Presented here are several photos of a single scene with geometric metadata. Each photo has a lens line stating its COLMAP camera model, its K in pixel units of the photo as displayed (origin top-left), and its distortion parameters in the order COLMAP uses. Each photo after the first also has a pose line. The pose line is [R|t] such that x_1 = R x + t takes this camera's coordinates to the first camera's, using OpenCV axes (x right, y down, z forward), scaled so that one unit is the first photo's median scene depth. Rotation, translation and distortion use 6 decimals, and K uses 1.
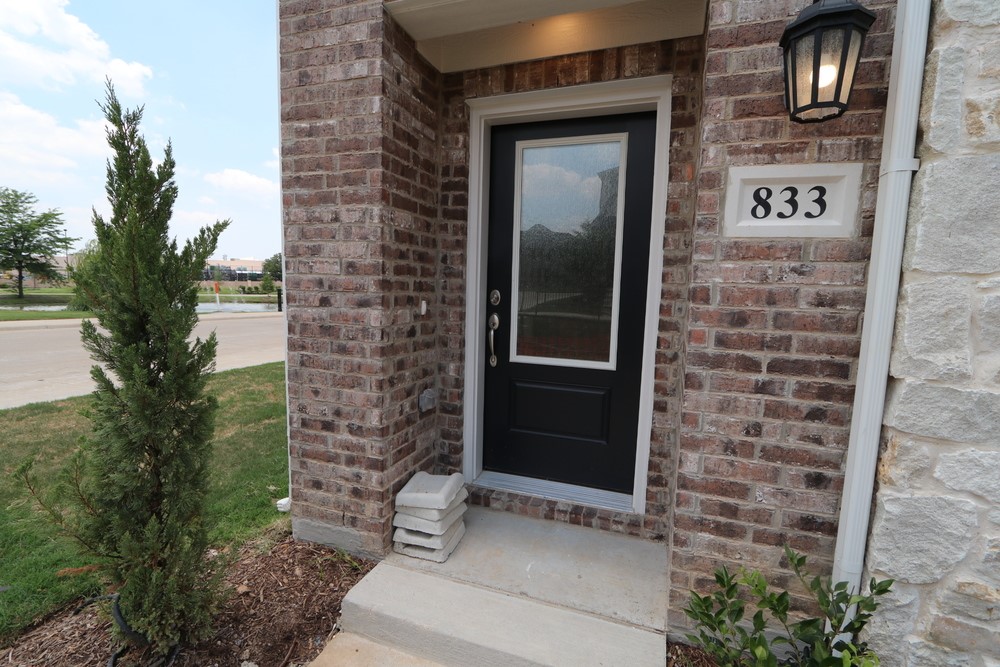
lens RADIAL K [[463.7, 0, 500.1], [0, 463.7, 335.7], [0, 0, 1]] dist [-0.018977, -0.000116]
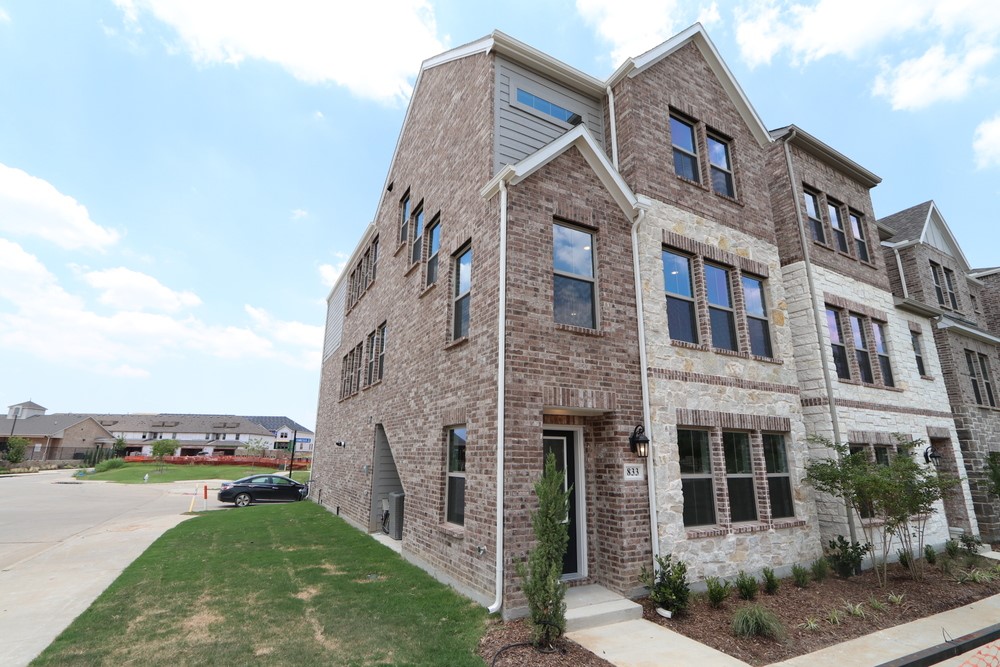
lens RADIAL K [[463.7, 0, 499.2], [0, 463.7, 335.2], [0, 0, 1]] dist [-0.018977, -0.000116]
pose [[0.664426, 0.172612, 0.727147, -2.779758], [0.092439, 0.946510, -0.309151, -0.213437], [-0.741615, 0.272625, 0.612930, -0.842253]]
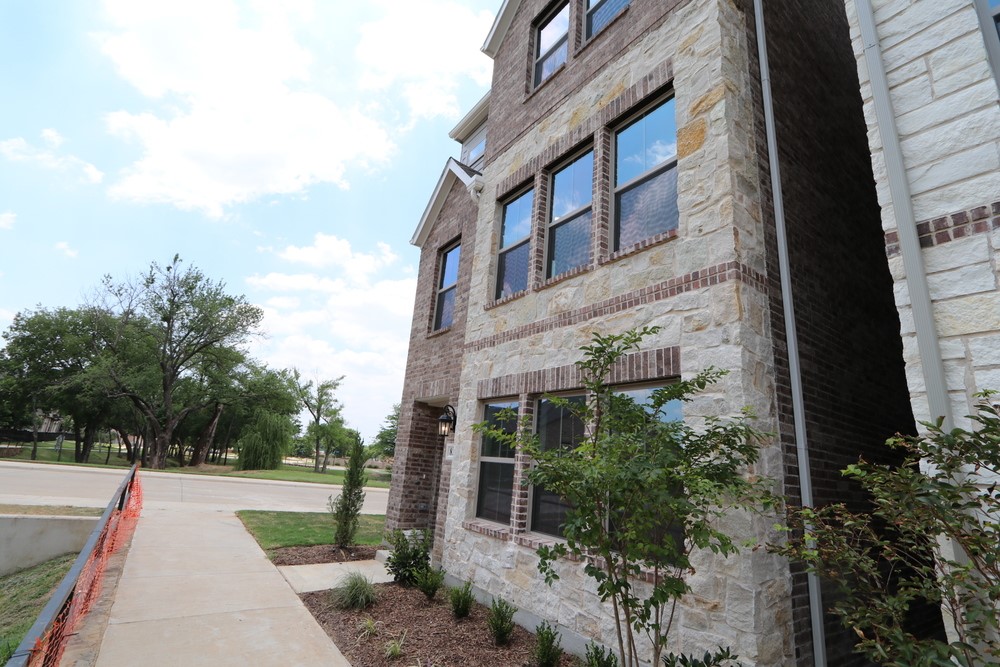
lens RADIAL K [[463.7, 0, 497.0], [0, 463.7, 335.5], [0, 0, 1]] dist [-0.018977, -0.000116]
pose [[0.817511, -0.117167, -0.563868, 2.770851], [-0.125408, 0.919375, -0.372858, 0.223456], [0.562092, 0.375529, 0.736906, -1.892817]]
